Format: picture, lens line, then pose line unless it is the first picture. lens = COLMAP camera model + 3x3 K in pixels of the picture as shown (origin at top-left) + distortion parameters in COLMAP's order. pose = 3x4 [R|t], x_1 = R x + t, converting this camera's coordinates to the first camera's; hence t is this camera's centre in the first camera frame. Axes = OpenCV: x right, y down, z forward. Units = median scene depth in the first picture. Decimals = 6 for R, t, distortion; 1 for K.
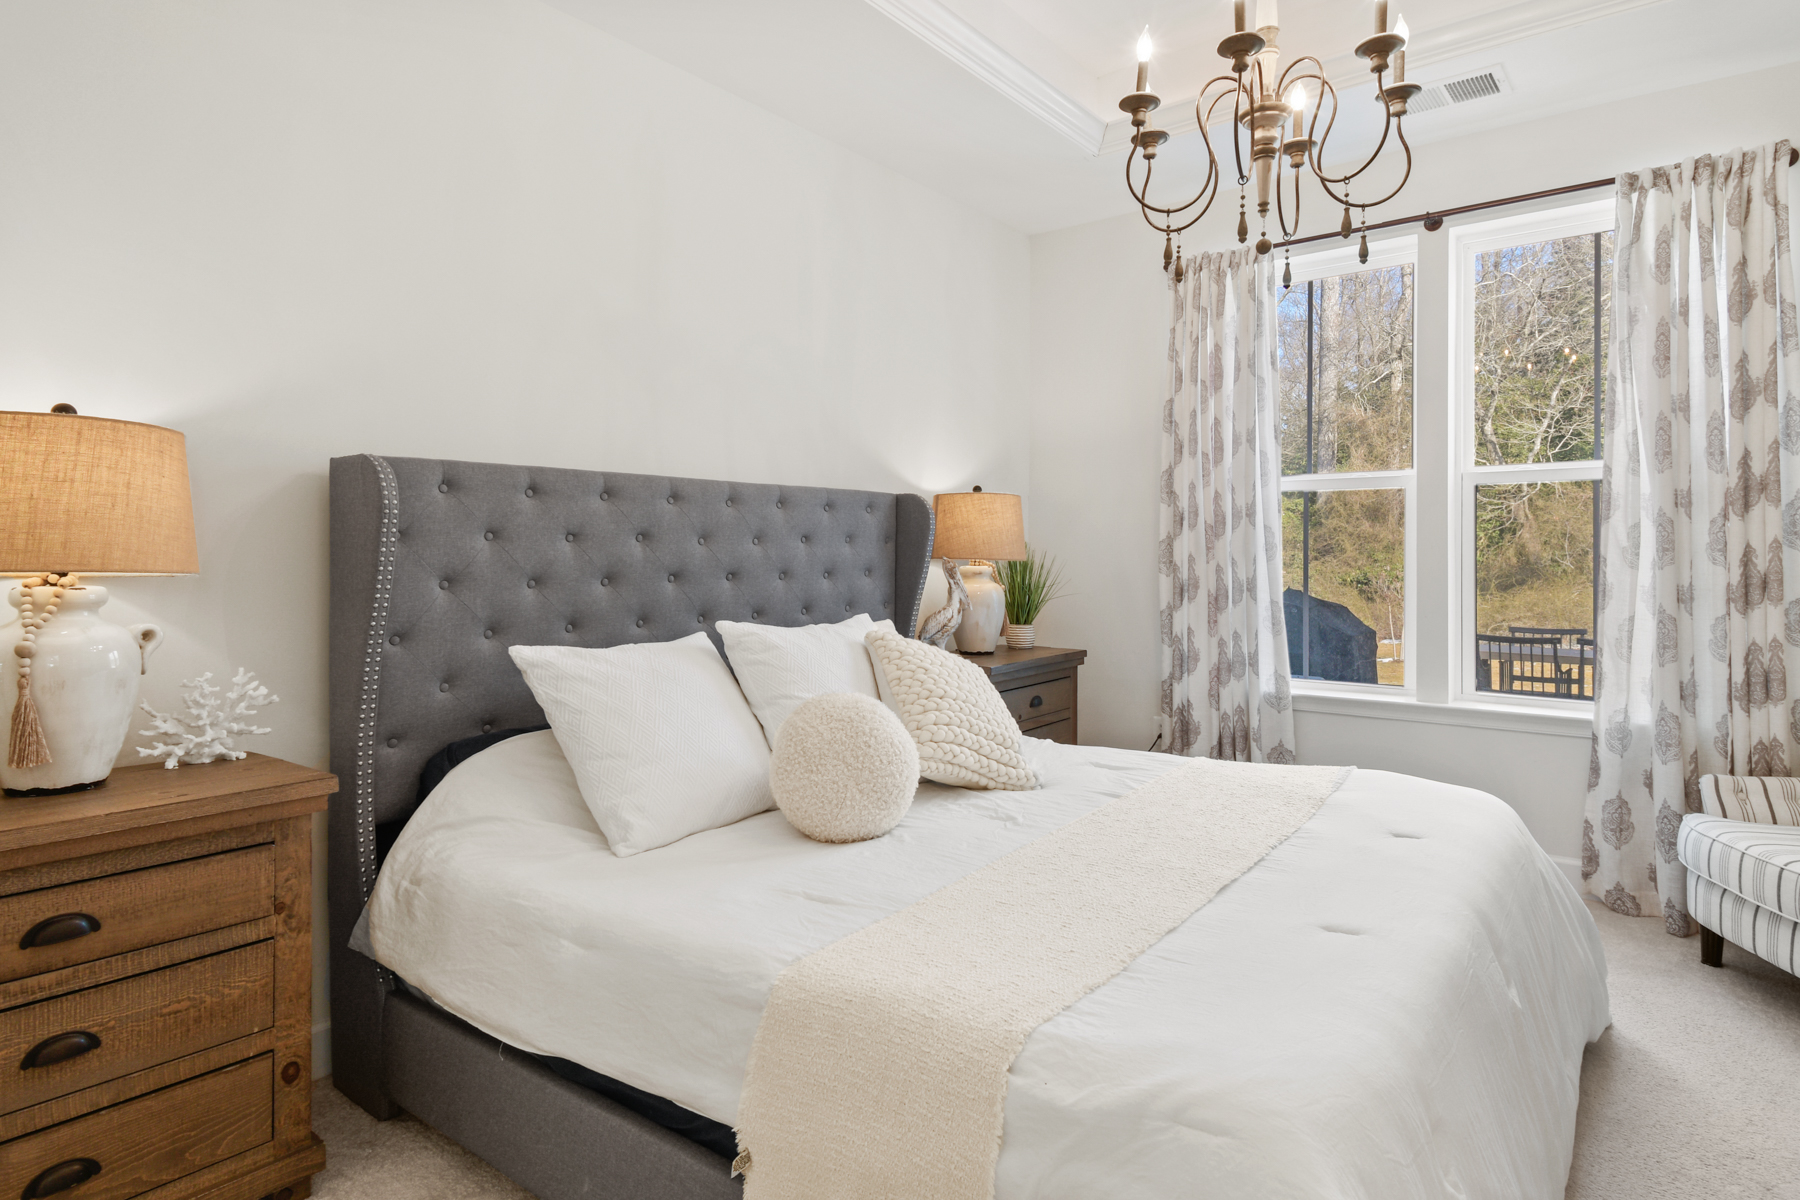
lens RADIAL K [[1015.5, 0, 884.9], [0, 1015.5, 560.3], [0, 0, 1]] dist [0.026349, -0.019161]
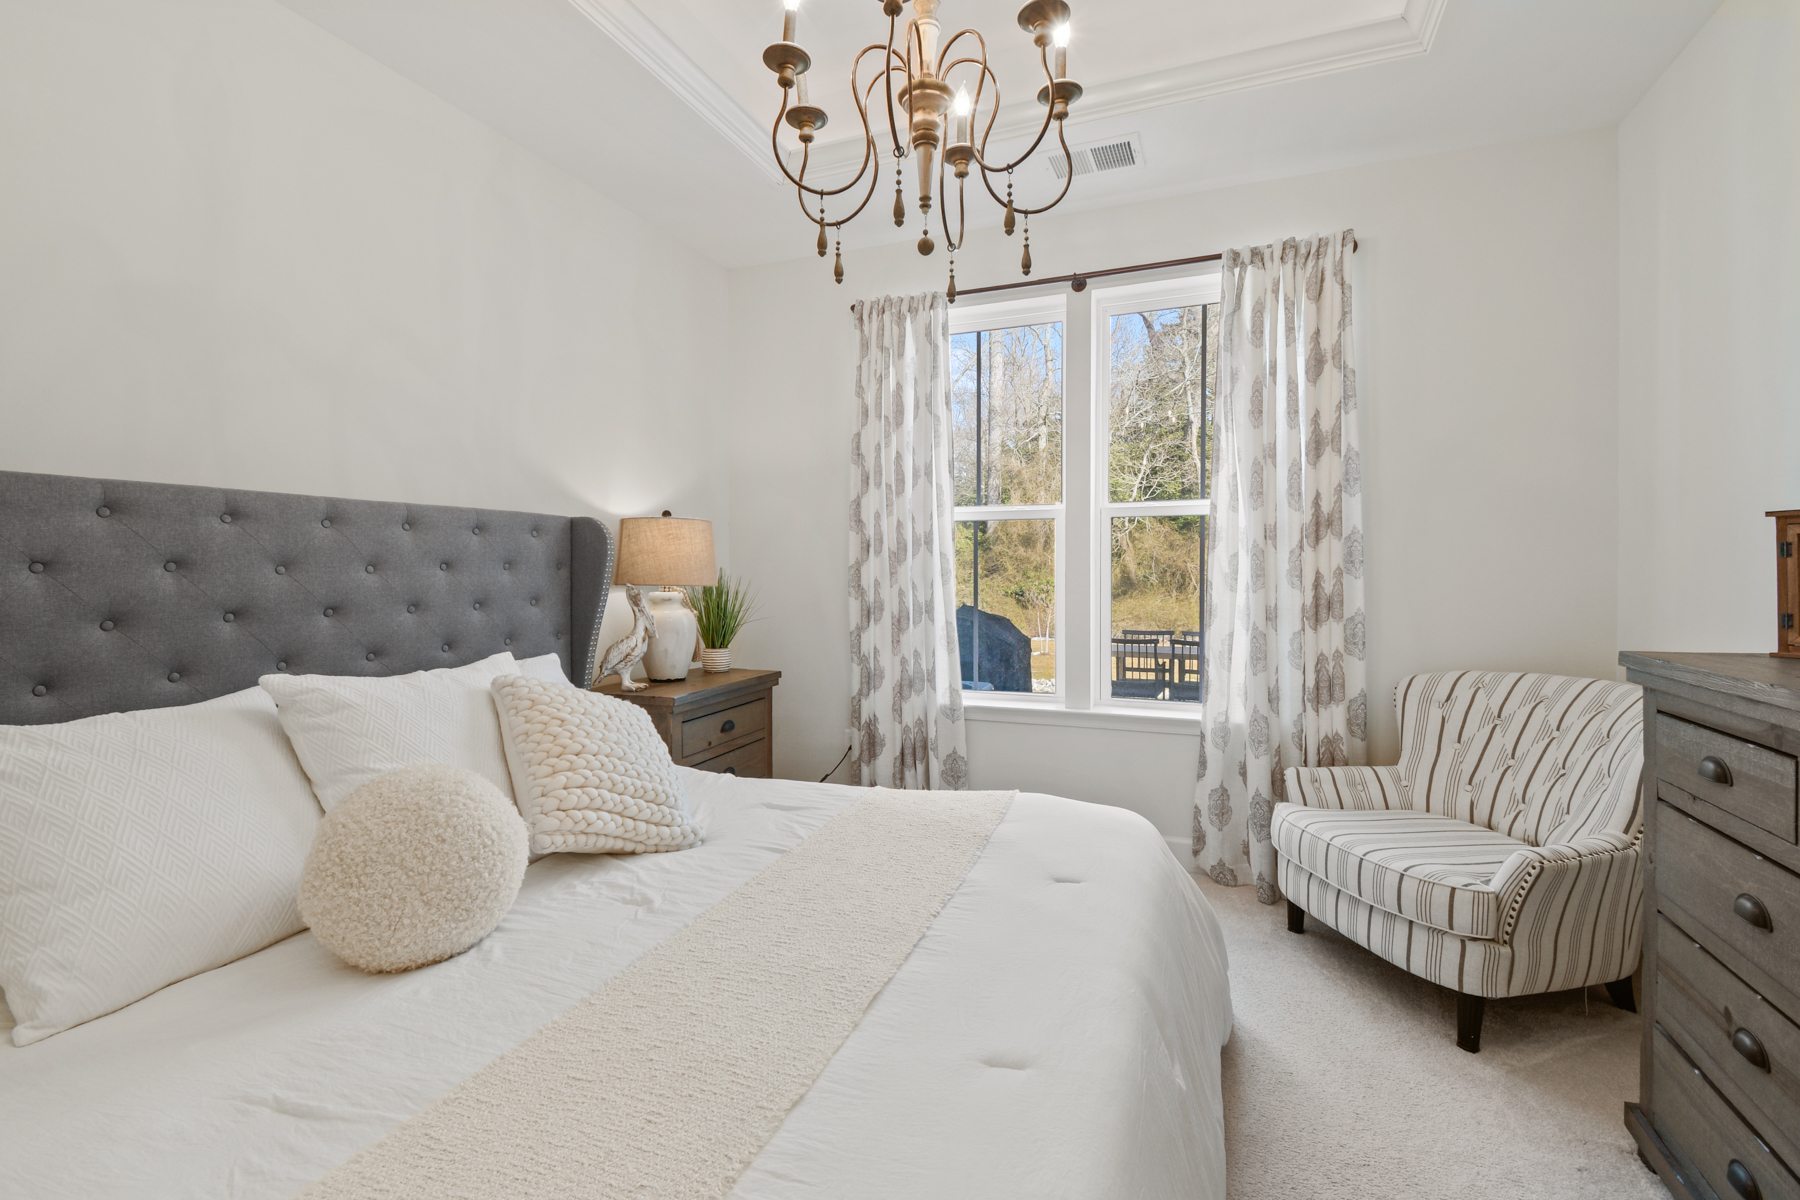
lens RADIAL K [[816.7, 0, 895.1], [0, 816.7, 590.7], [0, 0, 1]] dist [0.017010, -0.017705]
pose [[0.958856, -0.008160, 0.283775, 0.094345], [0.003113, 0.999829, 0.018232, -0.011272], [-0.283875, -0.016598, 0.958717, 0.212582]]
